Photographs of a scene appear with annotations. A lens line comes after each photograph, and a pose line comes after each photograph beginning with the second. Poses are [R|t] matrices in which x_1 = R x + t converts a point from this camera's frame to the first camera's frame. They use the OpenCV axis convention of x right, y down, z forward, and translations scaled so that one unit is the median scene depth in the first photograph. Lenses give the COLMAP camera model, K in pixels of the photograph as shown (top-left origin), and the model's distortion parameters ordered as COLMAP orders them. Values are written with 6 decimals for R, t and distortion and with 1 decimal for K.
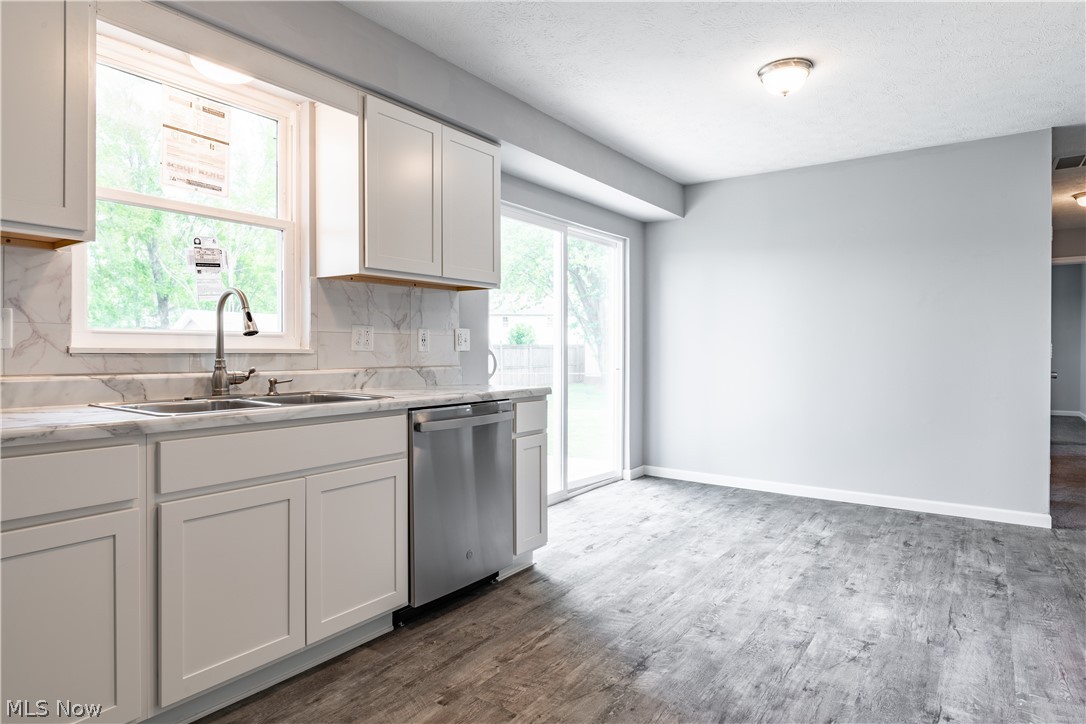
lens RADIAL K [[622.6, 0, 543.8], [0, 622.6, 360.4], [0, 0, 1]] dist [-0.003609, 0.001731]
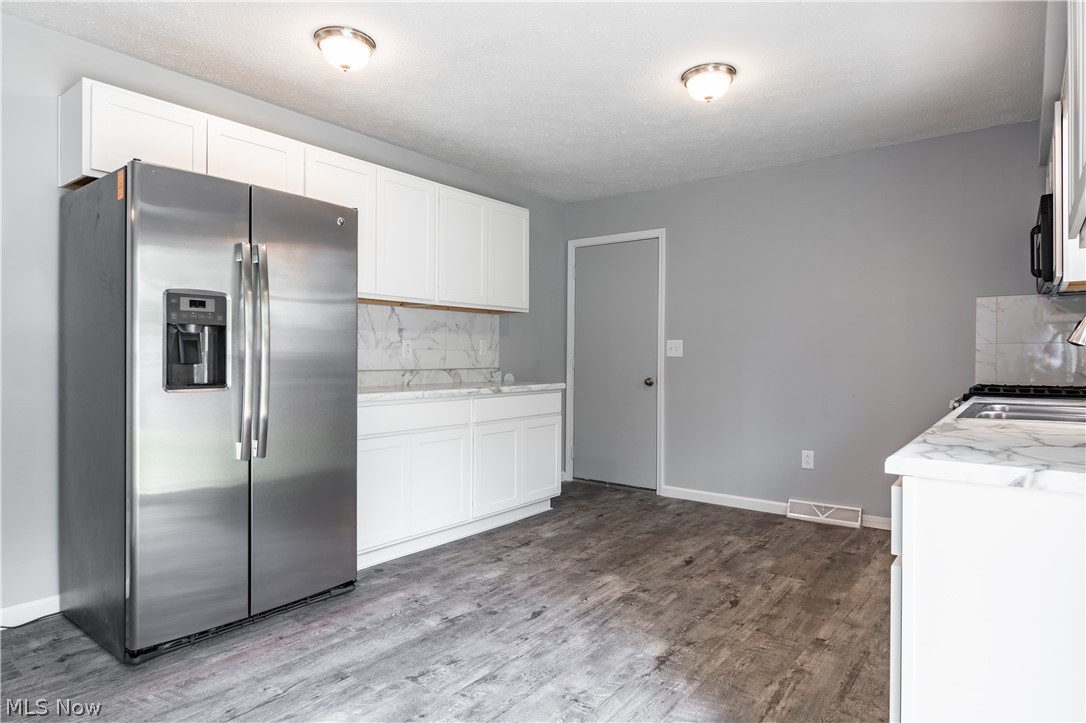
lens RADIAL K [[622.6, 0, 547.3], [0, 622.6, 355.4], [0, 0, 1]] dist [-0.003609, 0.001731]
pose [[-0.999330, -0.002282, 0.036522, 0.265933], [-0.001759, 0.999895, 0.014355, -0.032694], [-0.036551, 0.014281, -0.999230, 1.741780]]
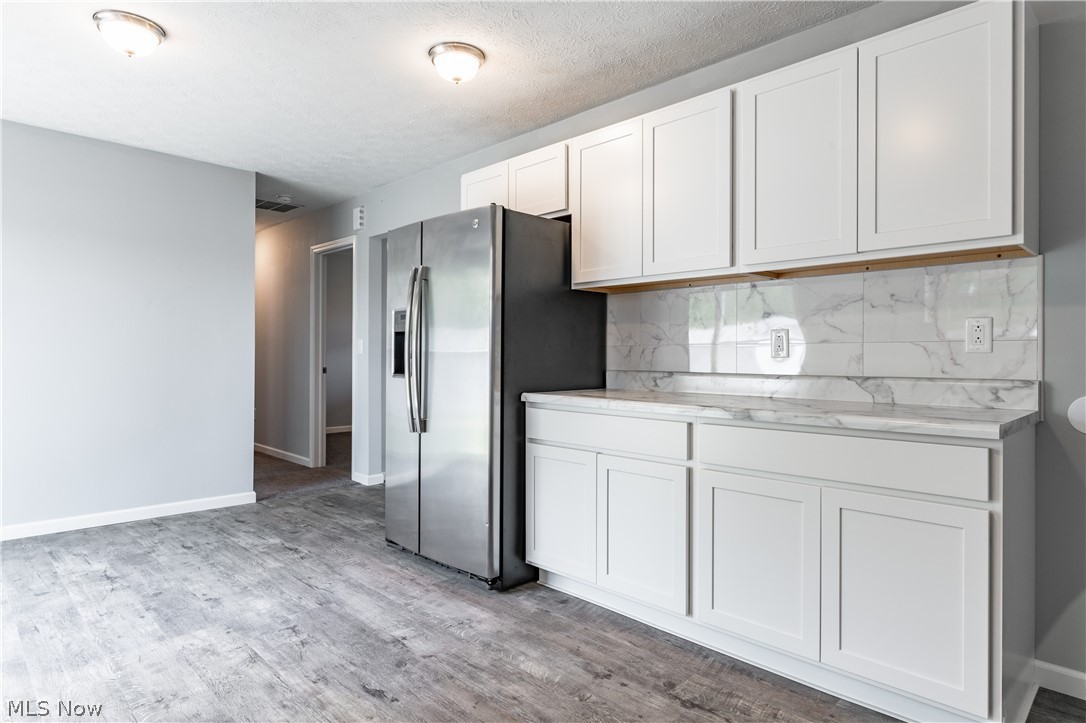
lens RADIAL K [[622.6, 0, 545.9], [0, 622.6, 358.7], [0, 0, 1]] dist [-0.003609, 0.001731]
pose [[0.174147, -0.000382, 0.984720, -0.417815], [0.011235, 0.999936, -0.001599, -0.001399], [-0.984656, 0.011342, 0.174140, 0.345341]]
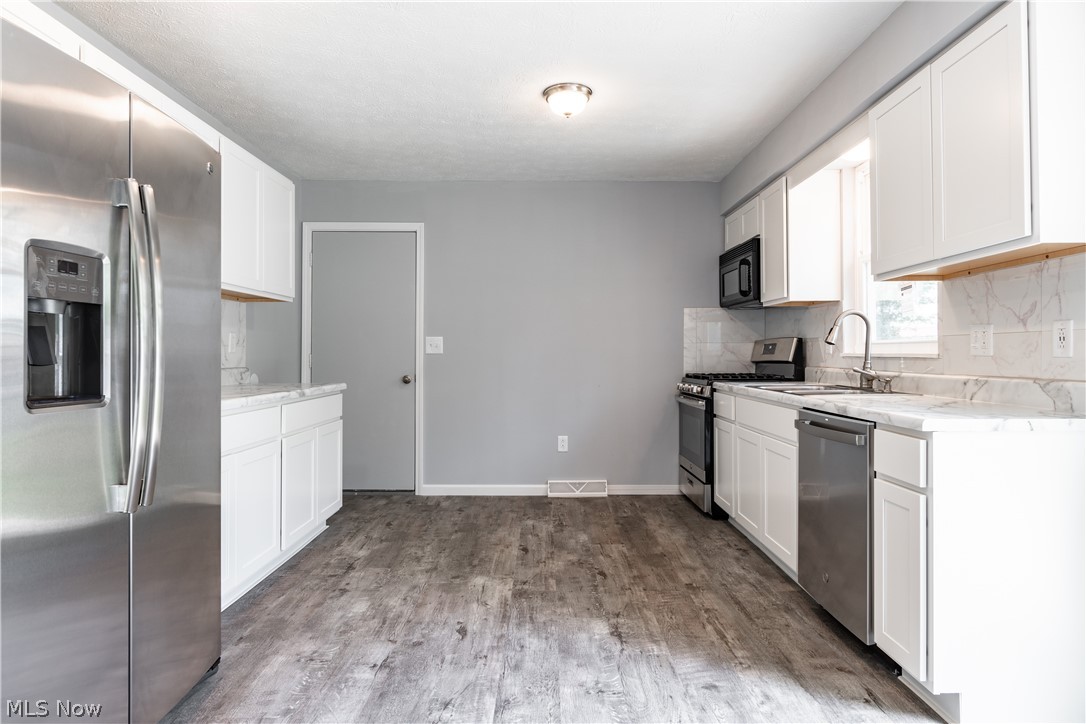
lens RADIAL K [[622.6, 0, 552.5], [0, 622.6, 348.7], [0, 0, 1]] dist [-0.003609, 0.001731]
pose [[-0.807115, -0.004378, -0.590378, 0.782186], [-0.008086, 0.999961, 0.003638, -0.026589], [0.590339, 0.007710, -0.807119, 1.562171]]
